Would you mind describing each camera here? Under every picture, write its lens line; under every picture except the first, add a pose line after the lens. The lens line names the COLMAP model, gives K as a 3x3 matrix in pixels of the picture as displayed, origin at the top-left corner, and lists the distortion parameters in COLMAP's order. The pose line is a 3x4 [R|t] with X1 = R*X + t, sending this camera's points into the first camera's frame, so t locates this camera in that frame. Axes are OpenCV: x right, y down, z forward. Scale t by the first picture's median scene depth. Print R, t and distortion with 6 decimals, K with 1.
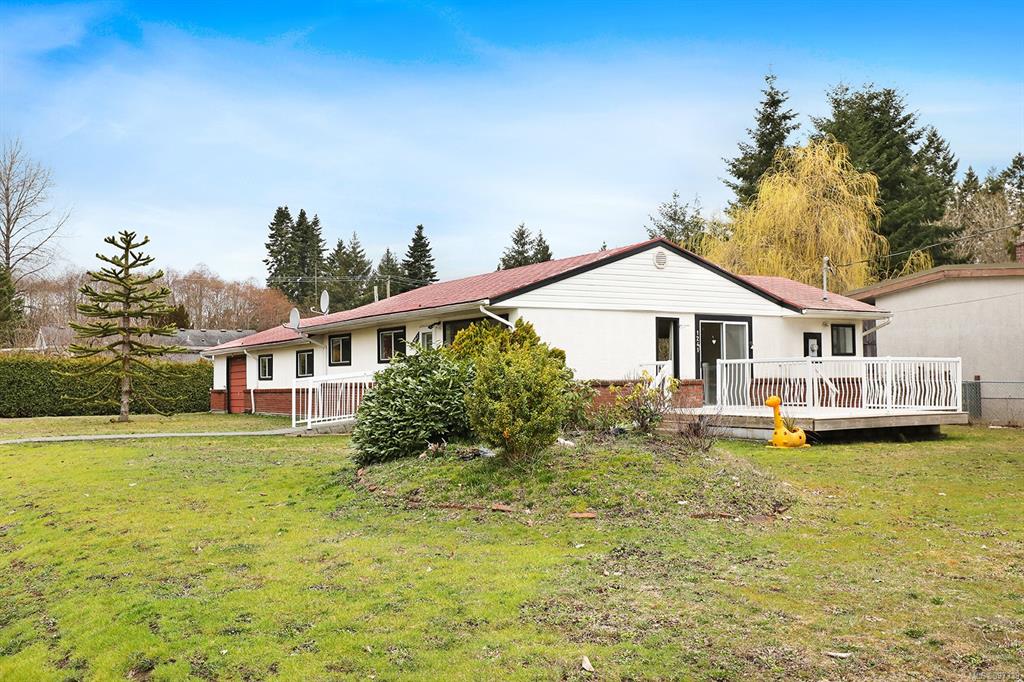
lens RADIAL K [[970.1, 0, 512.0], [0, 970.1, 341.0], [0, 0, 1]] dist [0.002279, -0.001321]
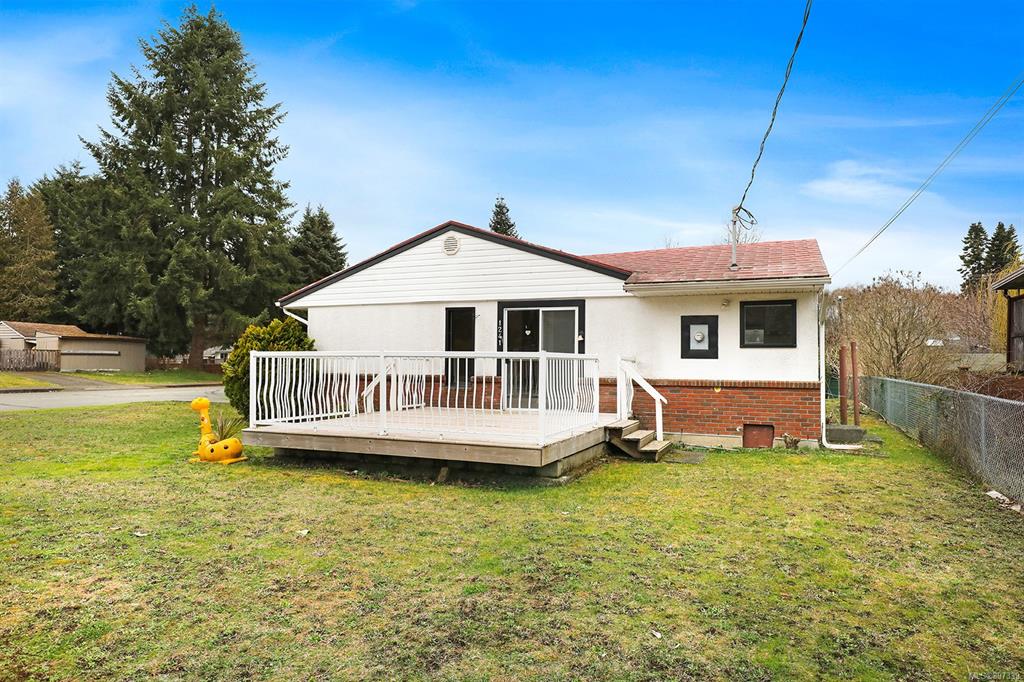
lens RADIAL K [[649.7, 0, 512.0], [0, 649.7, 341.0], [0, 0, 1]] dist [0.002832, 0.001569]
pose [[0.575000, -0.014687, -0.818022, 0.650804], [0.016041, 0.999849, -0.006677, 0.011351], [0.817996, -0.009283, 0.575149, 0.654155]]
